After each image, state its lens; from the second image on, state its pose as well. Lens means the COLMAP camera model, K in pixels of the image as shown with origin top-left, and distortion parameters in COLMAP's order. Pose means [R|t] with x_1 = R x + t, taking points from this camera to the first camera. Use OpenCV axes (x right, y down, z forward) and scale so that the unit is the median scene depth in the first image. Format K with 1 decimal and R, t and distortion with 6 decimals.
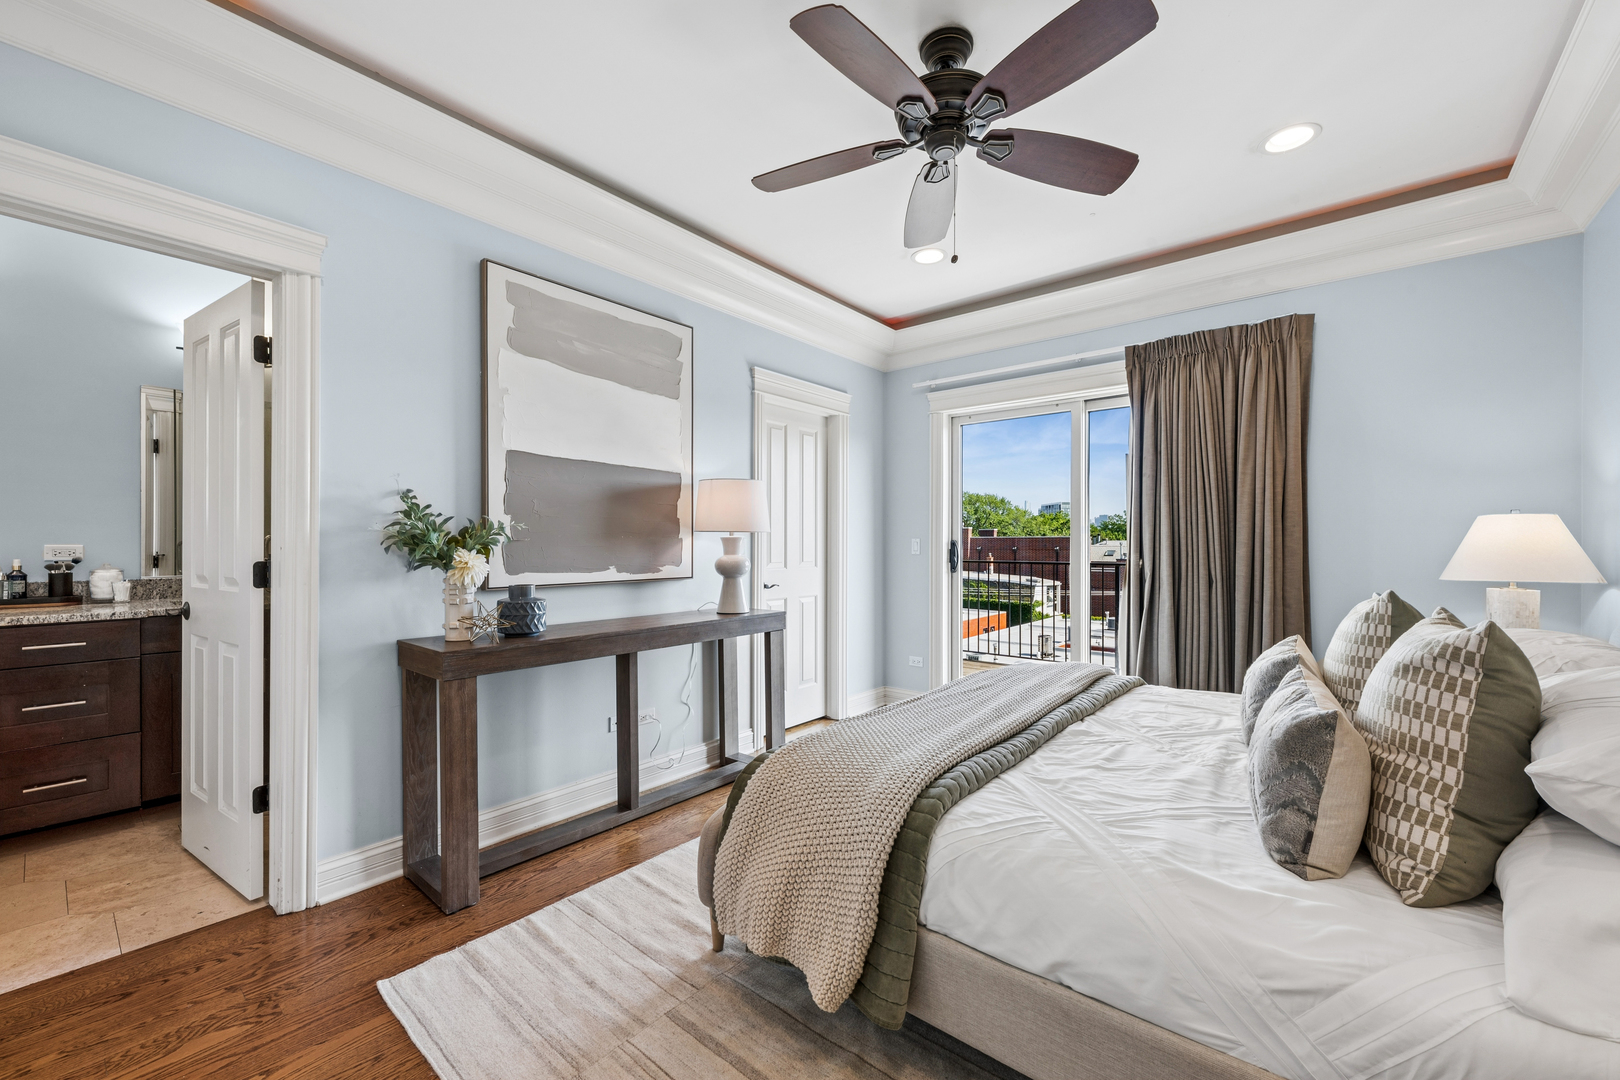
lens RADIAL K [[632.8, 0, 810.0], [0, 632.8, 540.0], [0, 0, 1]] dist [0.000442, 0.000073]
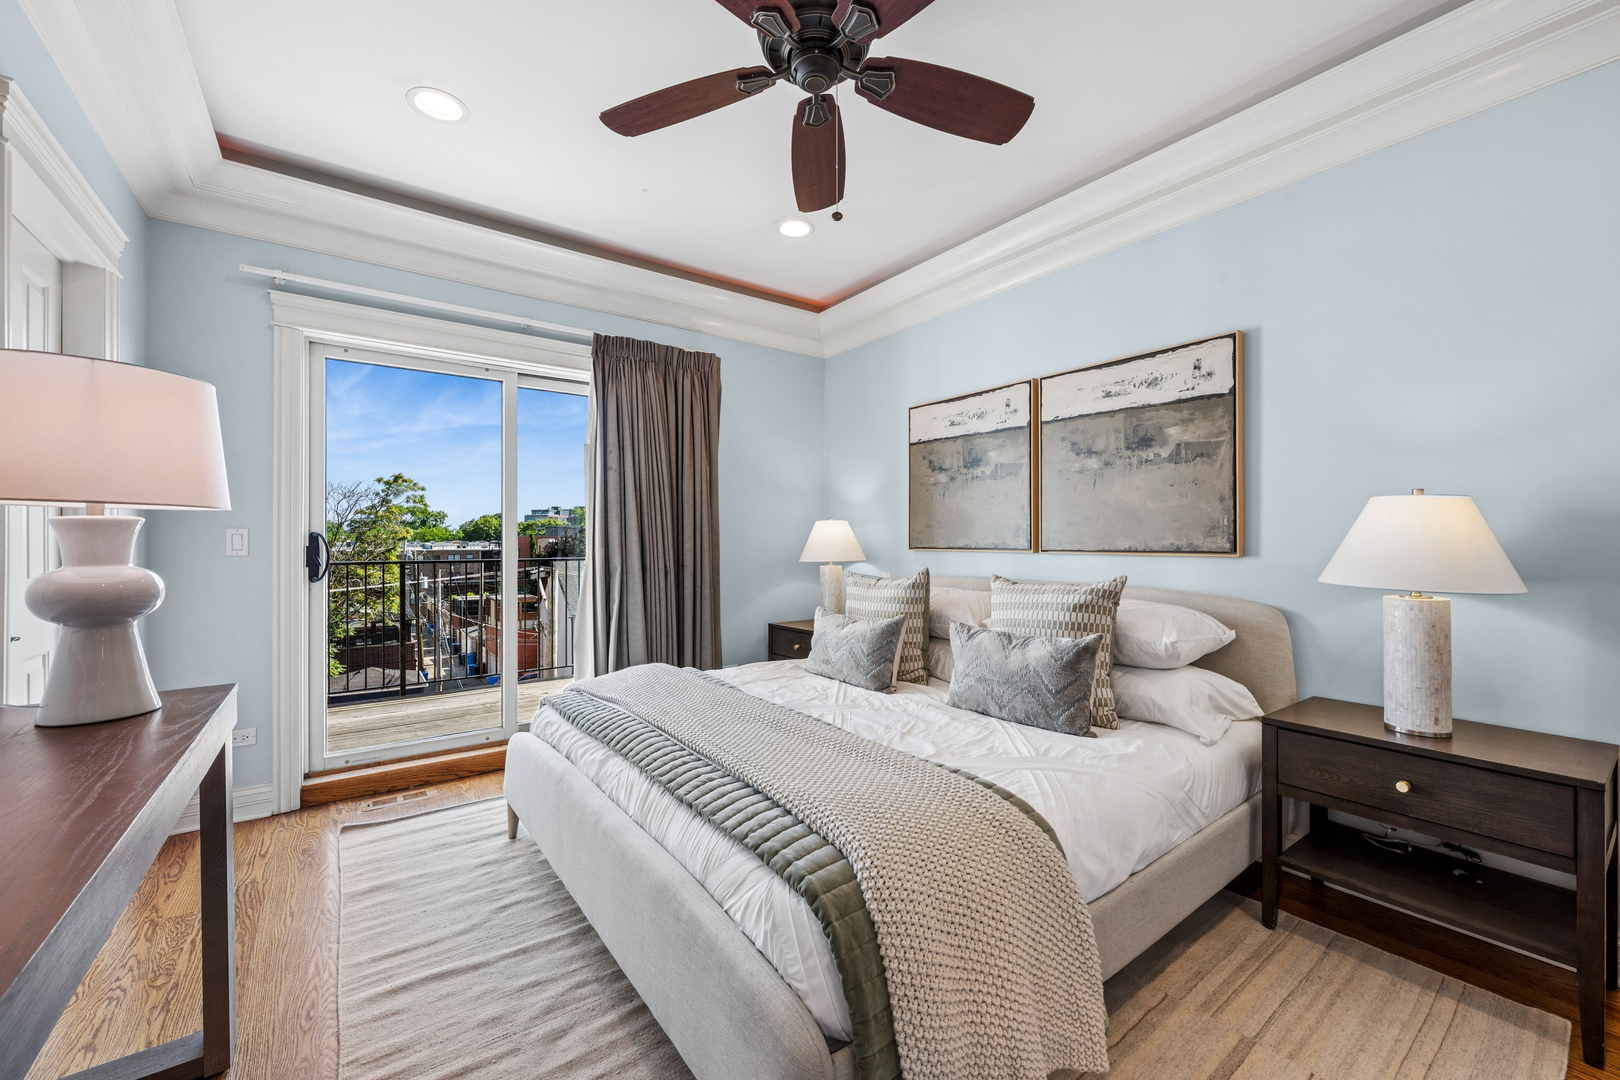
lens RADIAL K [[632.8, 0, 810.0], [0, 632.8, 540.0], [0, 0, 1]] dist [0.000442, 0.000073]
pose [[0.255851, -0.000603, 0.966716, -0.355633], [-0.006012, 0.999979, 0.002215, 0.004677], [-0.966698, -0.006379, 0.255842, 0.452813]]
